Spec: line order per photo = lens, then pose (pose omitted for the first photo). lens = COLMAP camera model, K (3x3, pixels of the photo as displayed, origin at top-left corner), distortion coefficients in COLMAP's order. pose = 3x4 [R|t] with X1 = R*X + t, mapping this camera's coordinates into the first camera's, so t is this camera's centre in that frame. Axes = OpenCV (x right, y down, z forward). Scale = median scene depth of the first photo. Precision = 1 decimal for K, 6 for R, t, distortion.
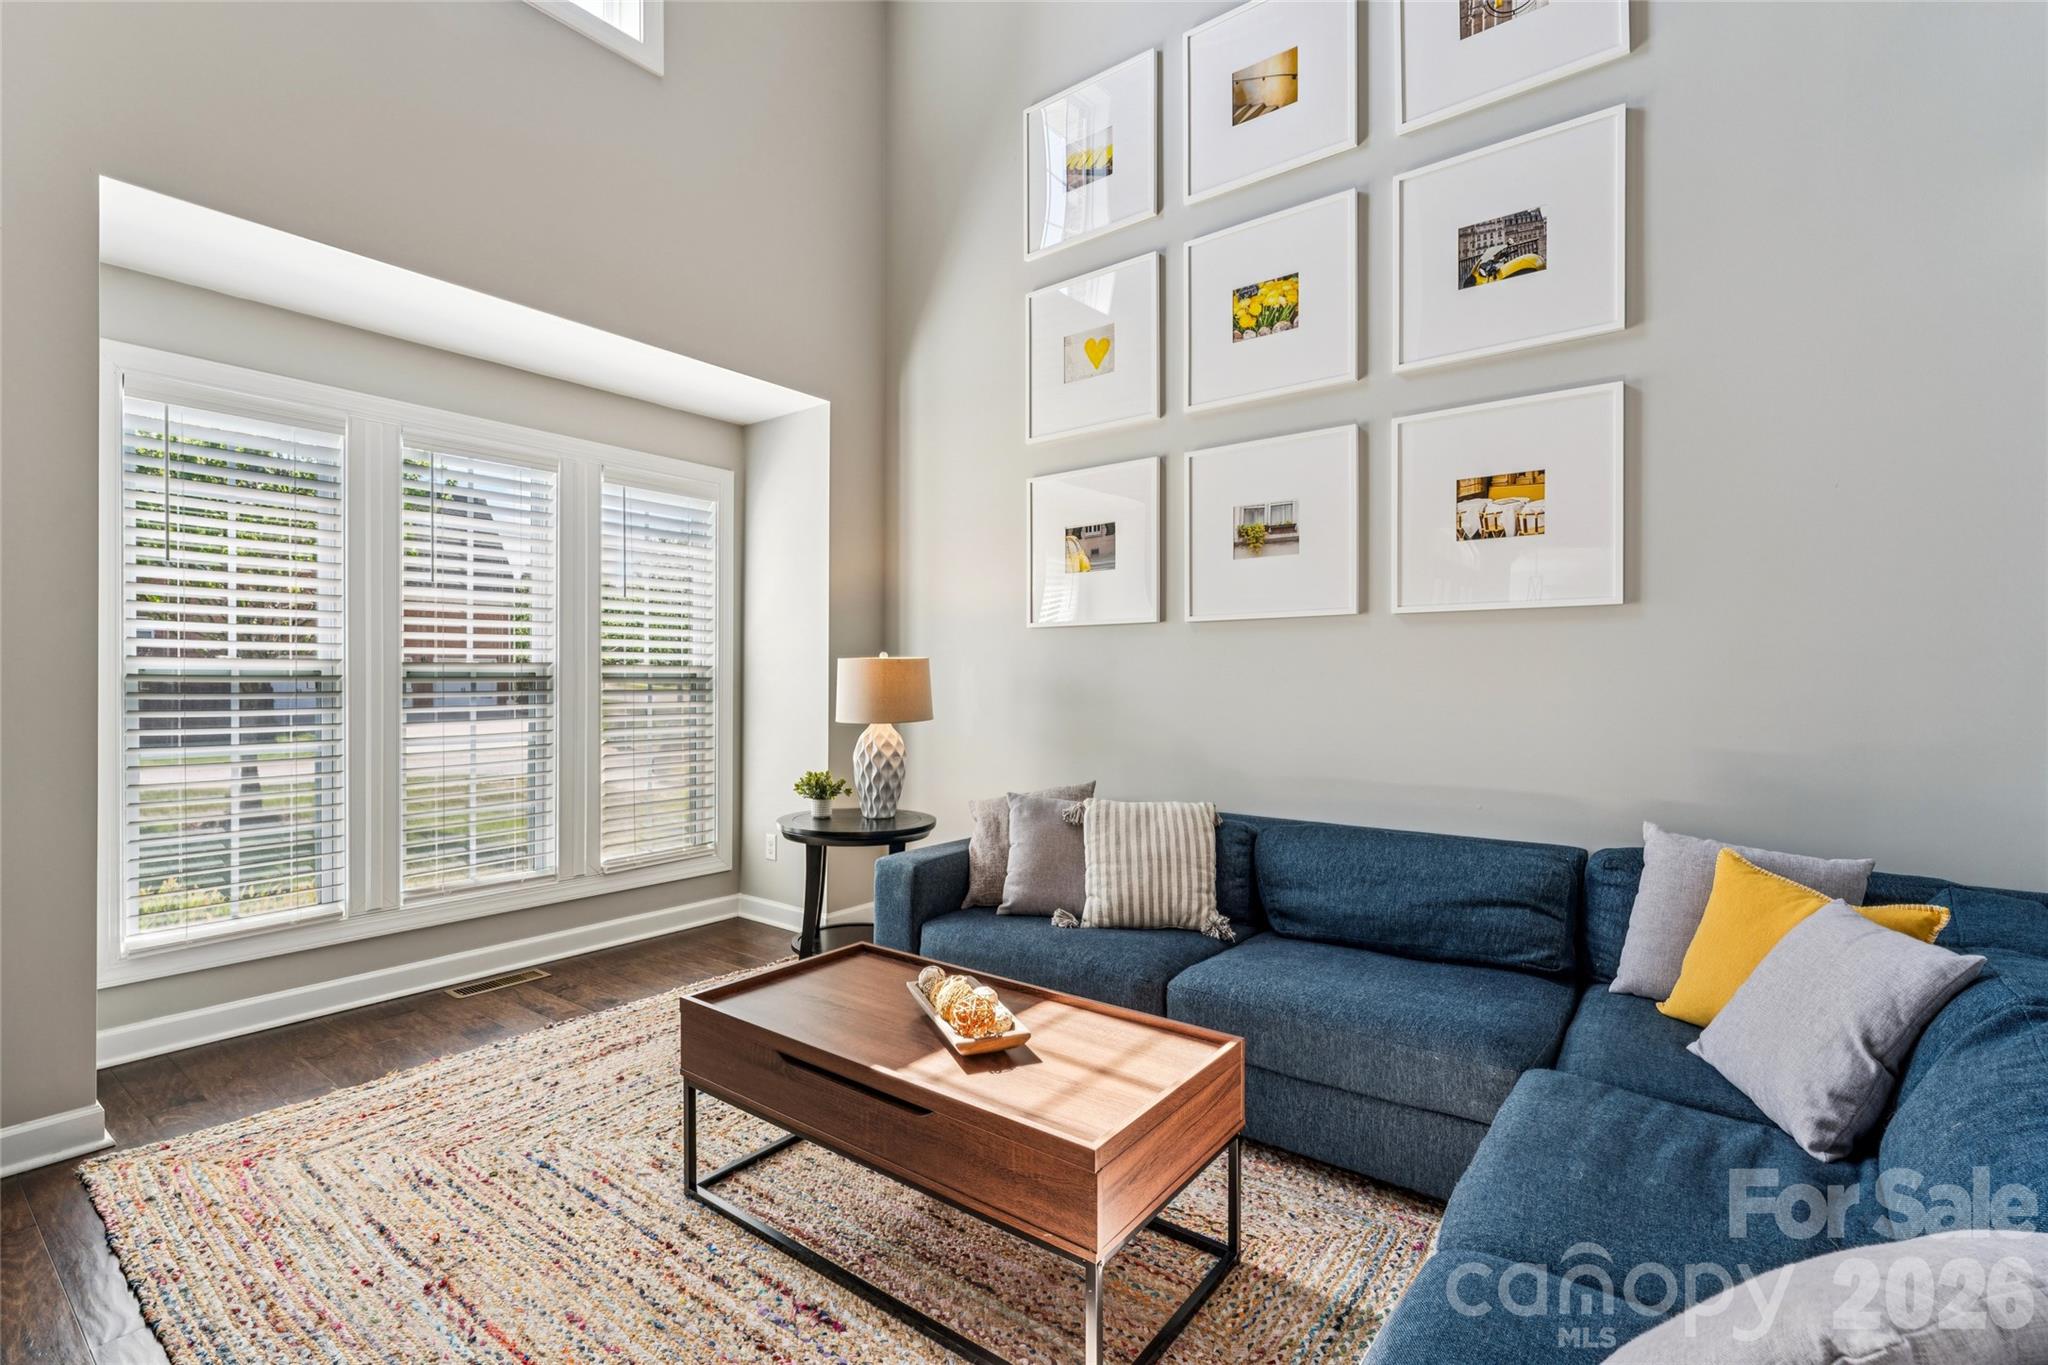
lens RADIAL K [[920.7, 0, 1024.0], [0, 920.7, 682.5], [0, 0, 1]] dist [-0.000563, 0.000211]
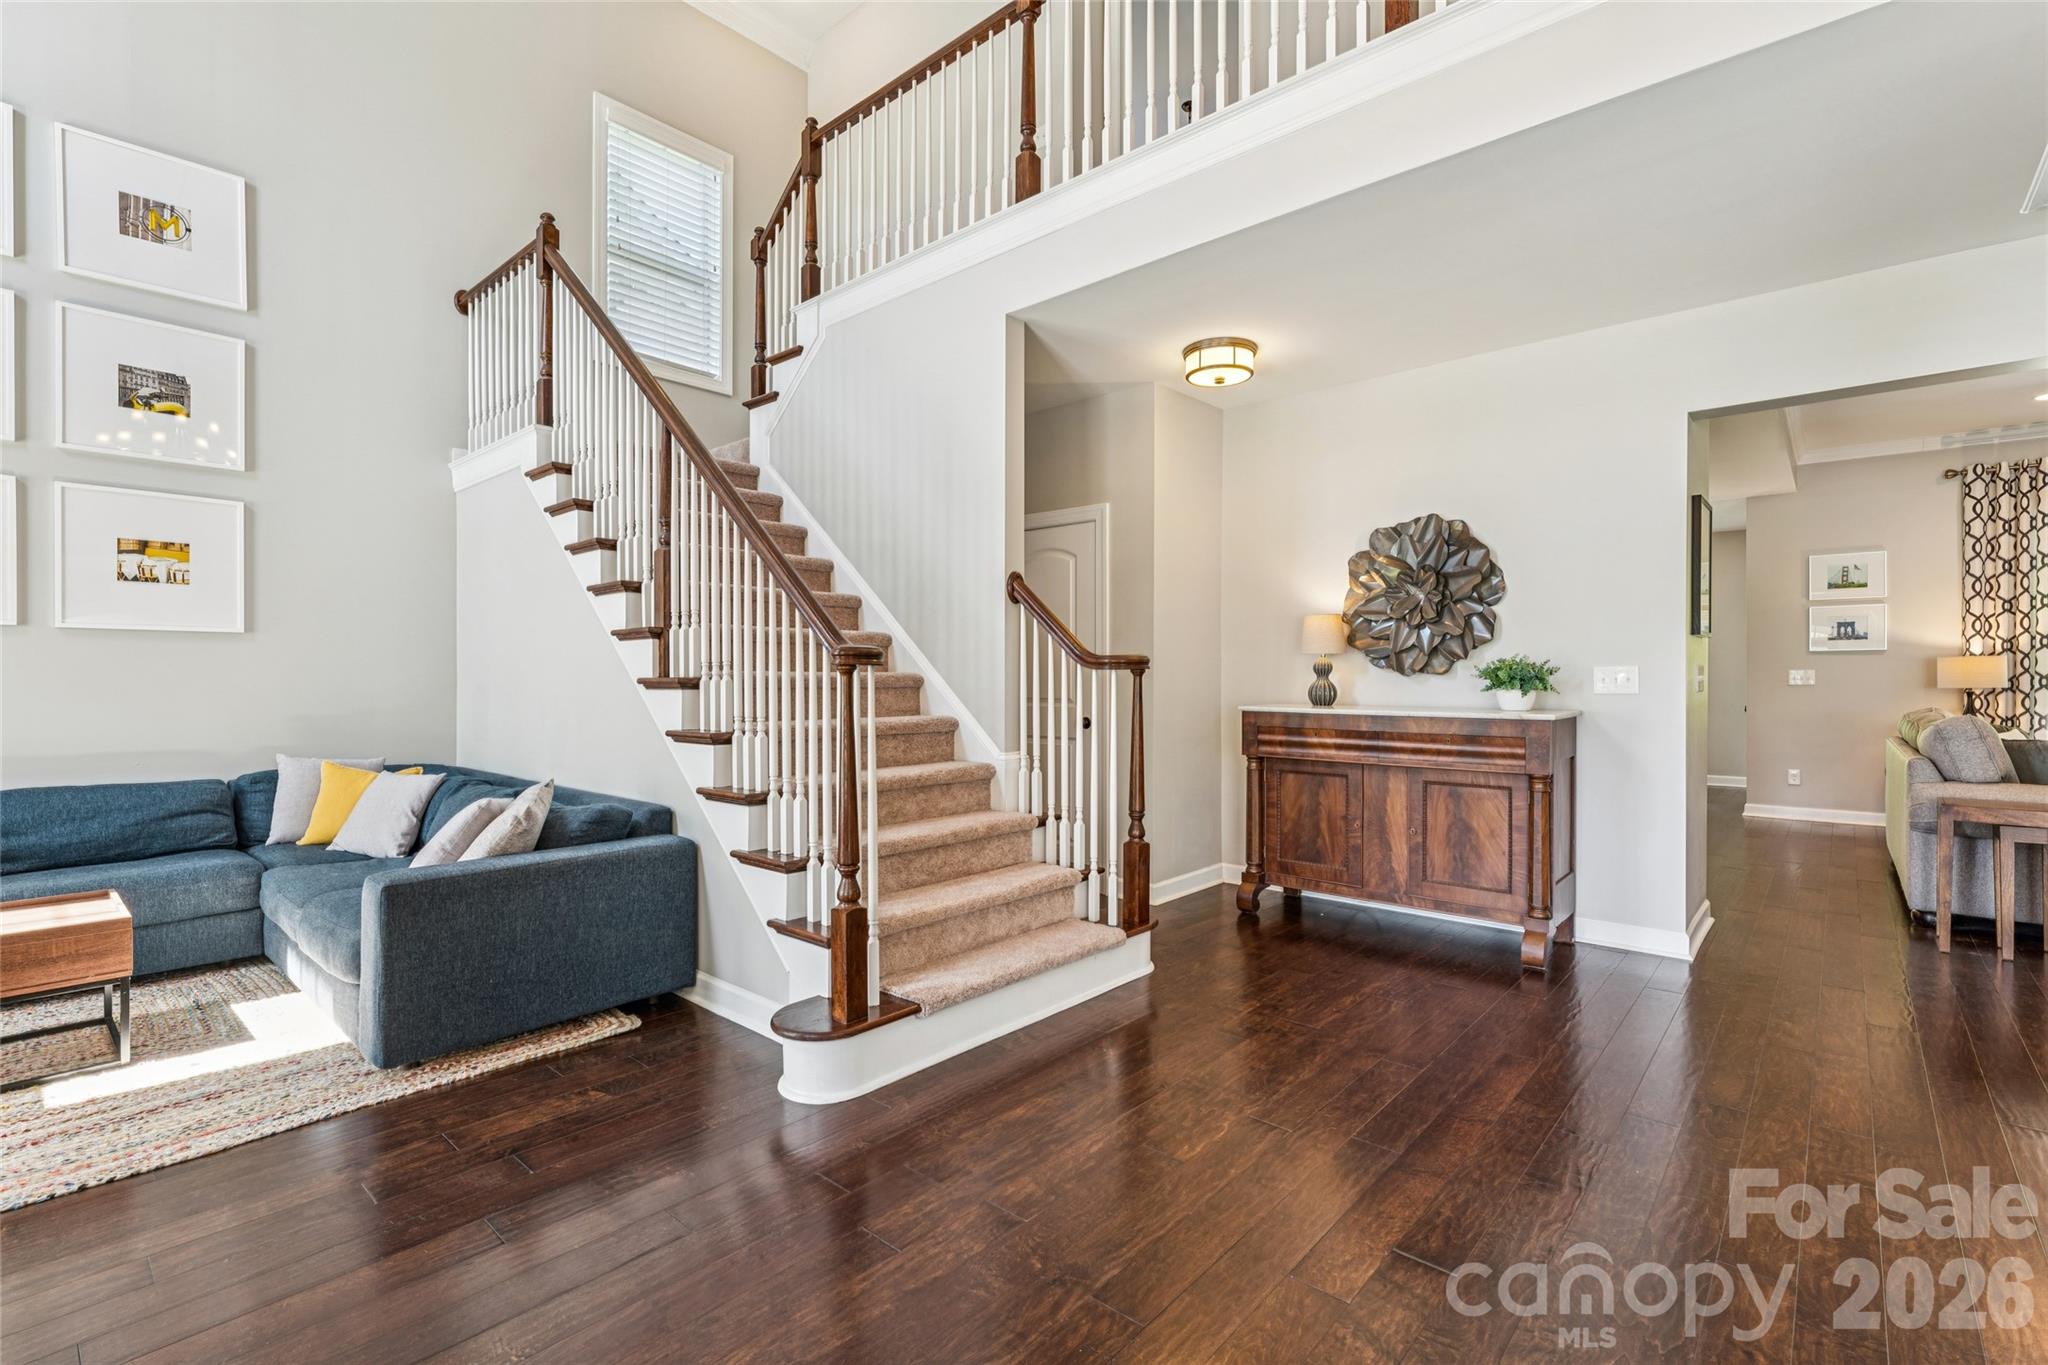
lens RADIAL K [[920.7, 0, 1024.0], [0, 920.7, 682.5], [0, 0, 1]] dist [-0.000563, 0.000211]
pose [[0.073228, -0.007022, 0.997291, -0.933561], [-0.000635, 0.999975, 0.007087, -0.005981], [-0.997315, -0.001153, 0.073221, -0.560701]]
